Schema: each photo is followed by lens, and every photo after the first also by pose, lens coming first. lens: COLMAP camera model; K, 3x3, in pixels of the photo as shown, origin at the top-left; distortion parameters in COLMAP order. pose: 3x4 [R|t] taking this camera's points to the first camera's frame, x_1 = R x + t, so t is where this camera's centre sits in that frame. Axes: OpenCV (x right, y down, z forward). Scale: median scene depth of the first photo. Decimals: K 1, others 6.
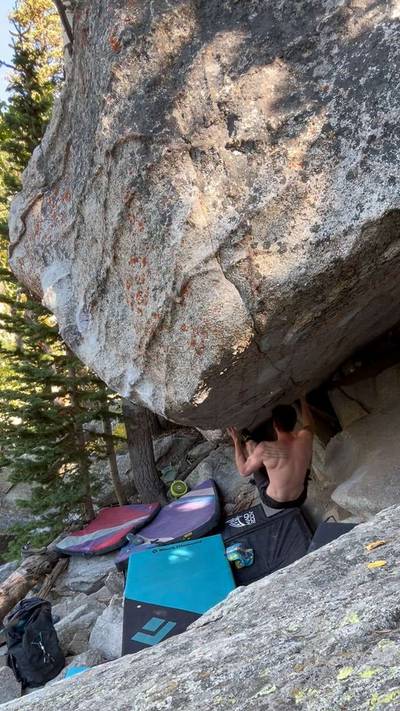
lens RADIAL K [[398.8, 0, 232.7], [0, 398.8, 429.2], [0, 0, 1]] dist [-0.003829, -0.000624]
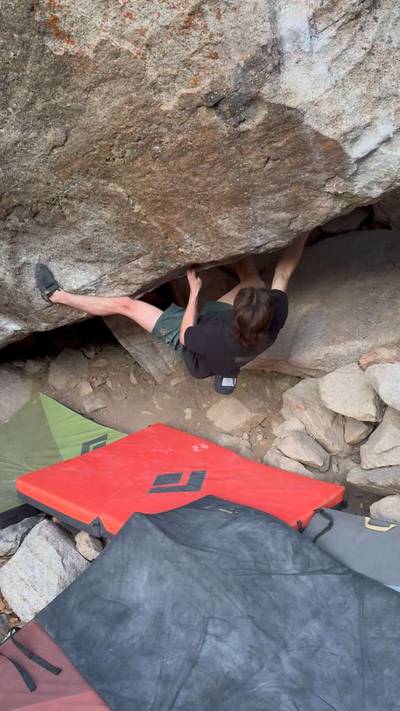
lens RADIAL K [[600.5, 0, 200.0], [0, 600.5, 355.5], [0, 0, 1]] dist [0.116127, -0.192853]
pose [[0.642406, -0.060550, 0.763968, -1.786589], [0.122249, 0.992205, -0.024157, 0.365788], [-0.756551, 0.108913, 0.644801, 0.713897]]
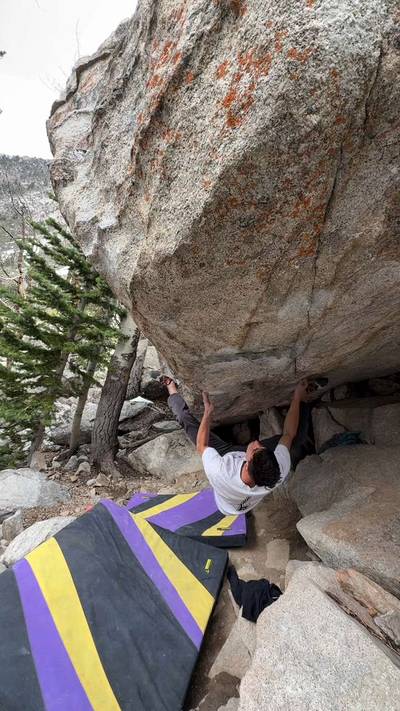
lens RADIAL K [[322.0, 0, 200.5], [0, 322.0, 356.2], [0, 0, 1]] dist [0.000756, 0.000130]
pose [[0.932039, 0.354976, -0.072761, 0.007006], [-0.362229, 0.907412, -0.213055, 0.157997], [-0.009605, 0.224932, 0.974327, 0.684953]]
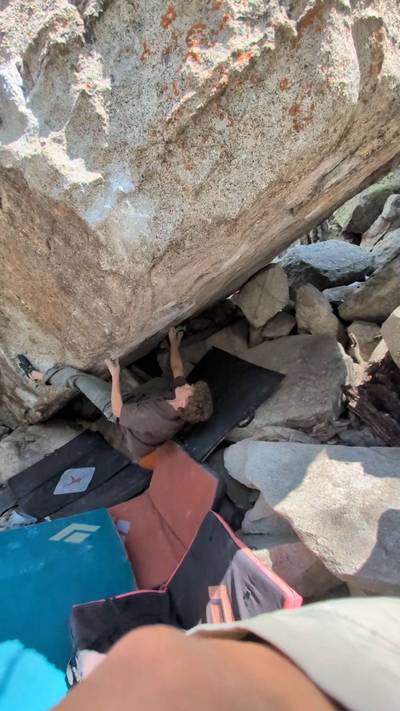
lens RADIAL K [[319.9, 0, 199.4], [0, 319.9, 392.0], [0, 0, 1]] dist [-0.000902, -0.000132]
pose [[0.806000, 0.015122, 0.591723, -0.583444], [0.072307, 0.989671, -0.123784, 0.368605], [-0.587483, 0.142556, 0.796581, 0.692688]]
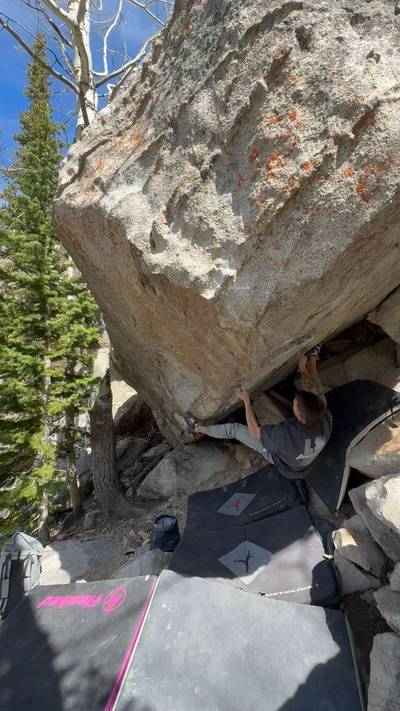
lens RADIAL K [[322.0, 0, 200.5], [0, 322.0, 356.2], [0, 0, 1]] dist [0.000756, 0.000130]
pose [[0.985326, 0.041700, 0.165513, -0.539749], [0.011123, 0.951950, -0.306052, 0.346807], [-0.170323, 0.303402, 0.937517, 0.501314]]
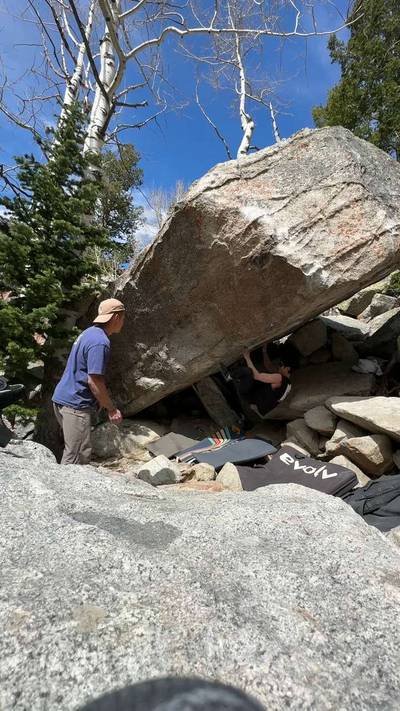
lens RADIAL K [[322.0, 0, 200.5], [0, 322.0, 356.2], [0, 0, 1]] dist [0.000756, 0.000130]
pose [[0.747680, 0.293105, 0.595873, -1.942617], [-0.004528, 0.899548, -0.436798, 1.252342], [-0.664044, 0.323887, 0.673901, 0.576268]]
